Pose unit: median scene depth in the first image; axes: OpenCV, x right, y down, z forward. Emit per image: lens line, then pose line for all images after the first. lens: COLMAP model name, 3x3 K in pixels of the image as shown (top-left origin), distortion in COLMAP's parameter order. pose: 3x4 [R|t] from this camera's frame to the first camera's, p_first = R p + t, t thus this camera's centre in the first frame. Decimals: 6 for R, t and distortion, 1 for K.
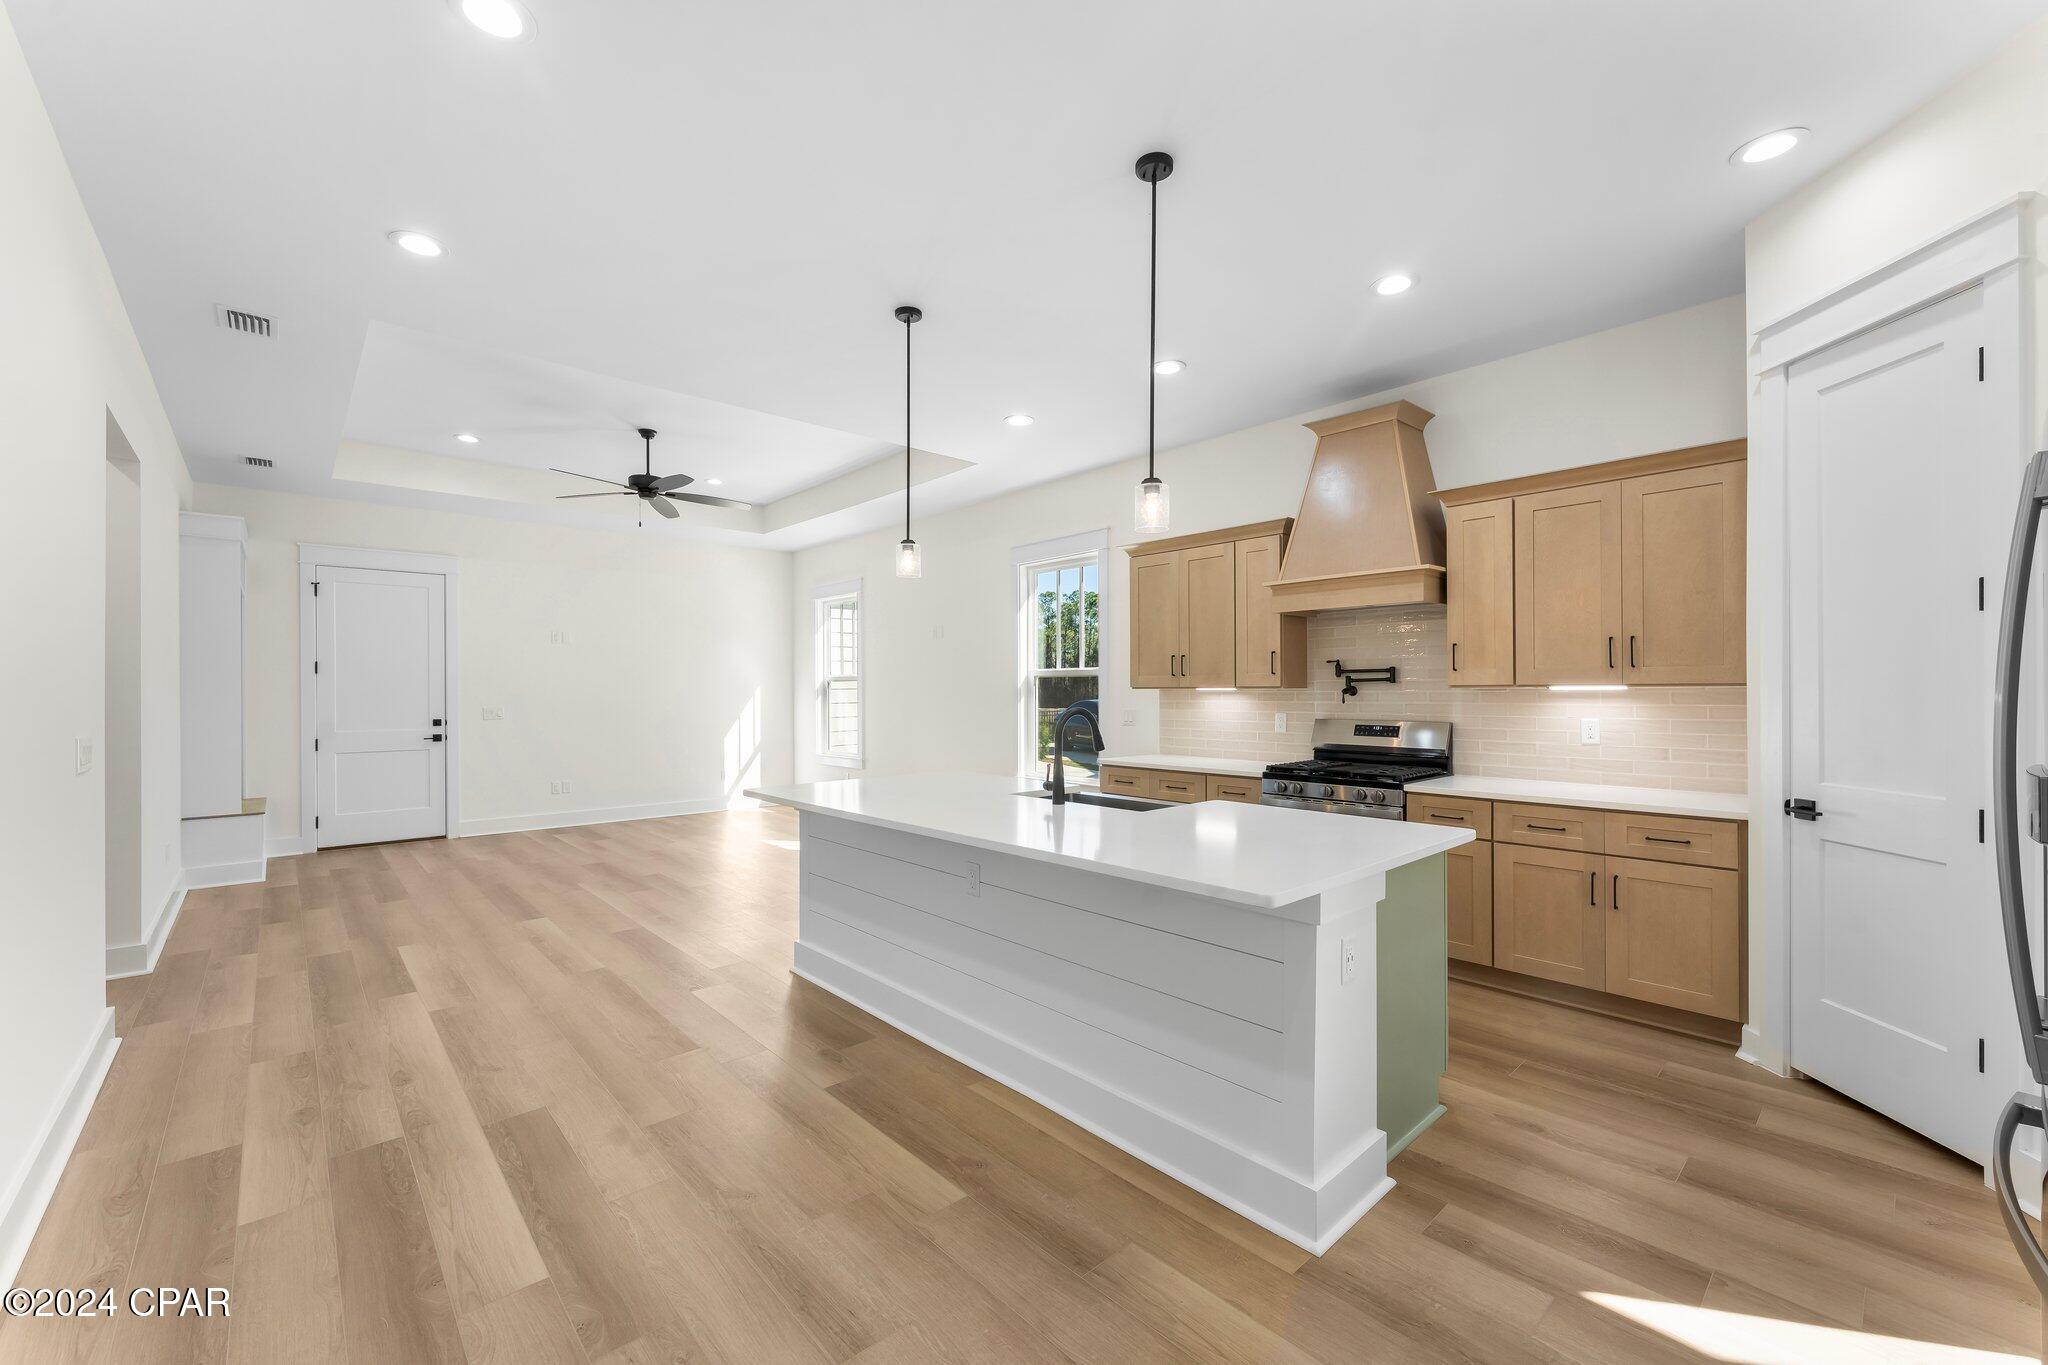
lens RADIAL K [[819.6, 0, 1016.6], [0, 819.6, 686.3], [0, 0, 1]] dist [-0.000944, 0.000751]
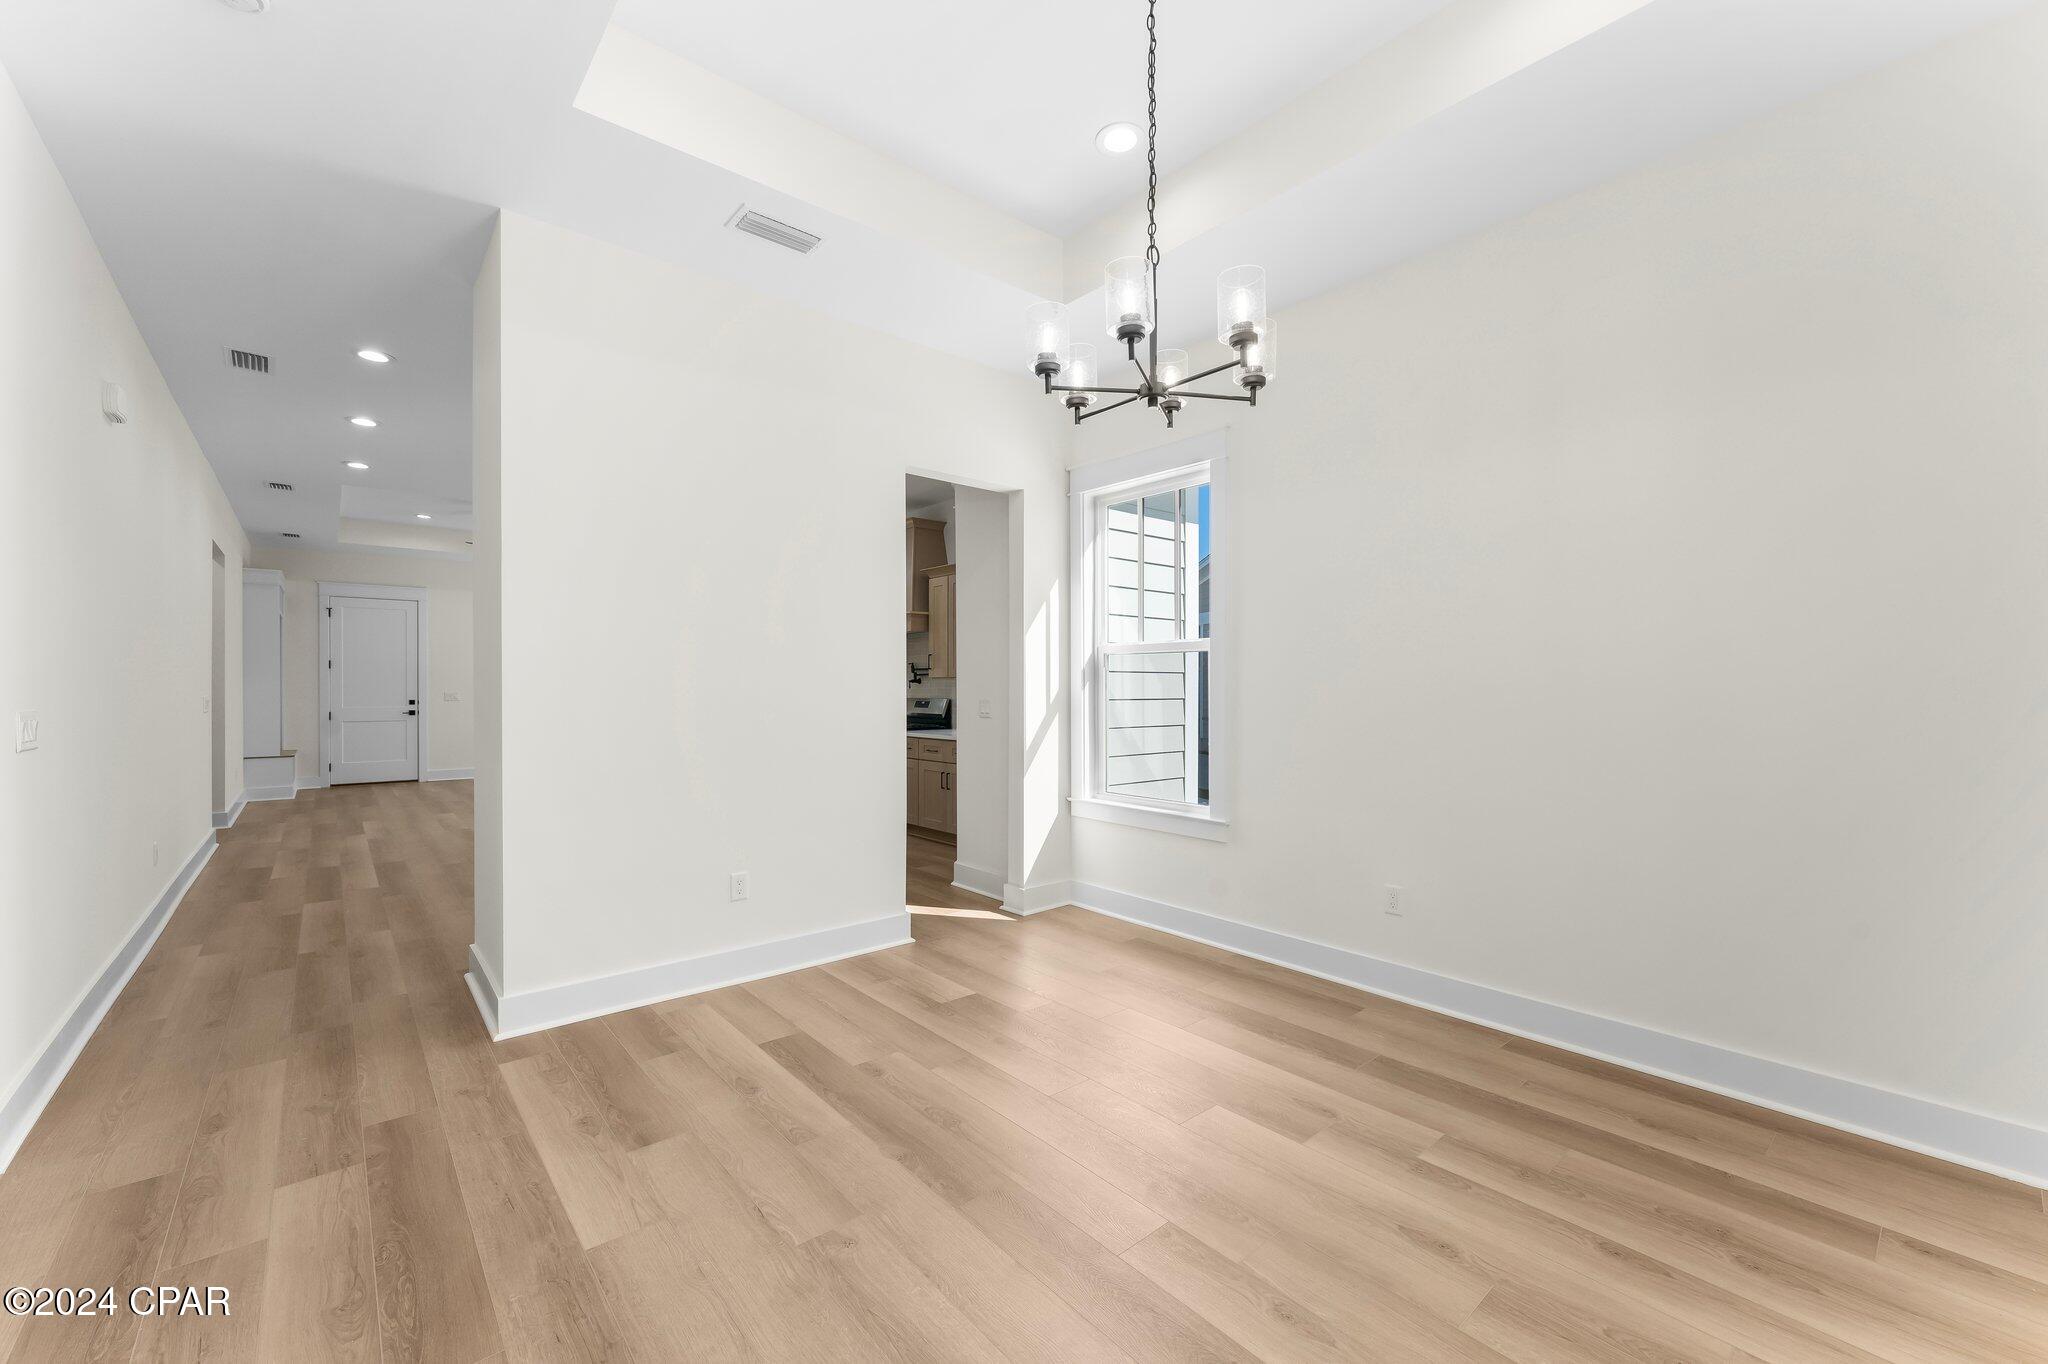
lens RADIAL K [[819.6, 0, 1027.4], [0, 819.6, 684.0], [0, 0, 1]] dist [-0.000944, 0.000751]
pose [[0.999662, 0.003616, -0.025750, 0.500078], [-0.003586, 0.999993, 0.001197, 0.006557], [0.025754, -0.001104, 0.999668, -0.507211]]
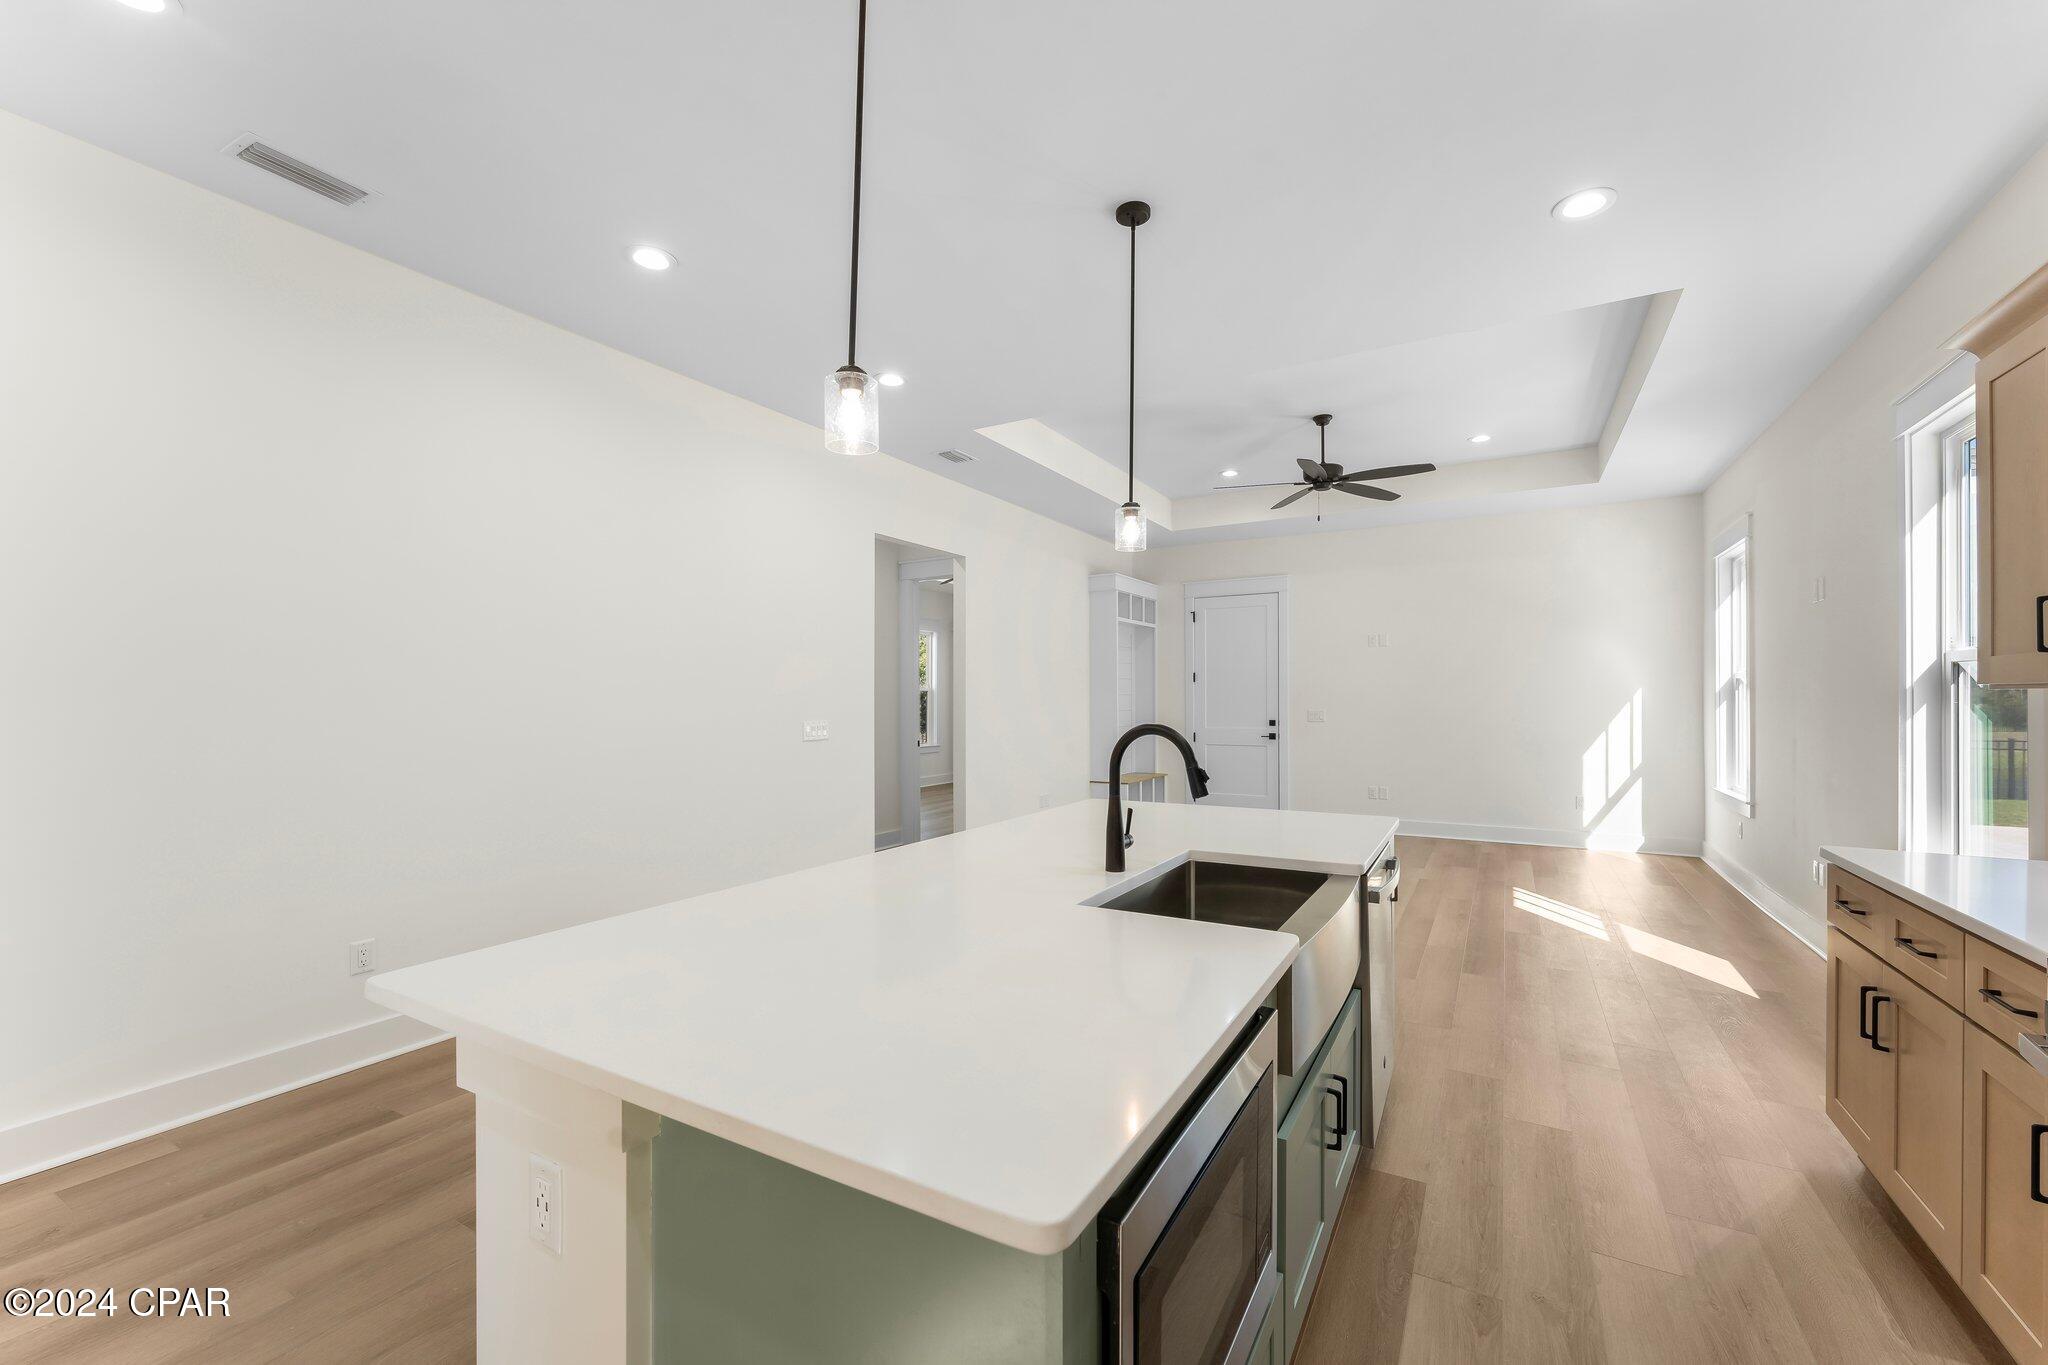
lens RADIAL K [[819.6, 0, 1027.3], [0, 819.6, 695.8], [0, 0, 1]] dist [-0.000944, 0.000751]
pose [[0.301450, -0.000819, -0.953482, 0.327525], [0.008066, 0.999966, 0.001691, 0.001986], [0.953448, -0.008200, 0.301446, 0.380595]]
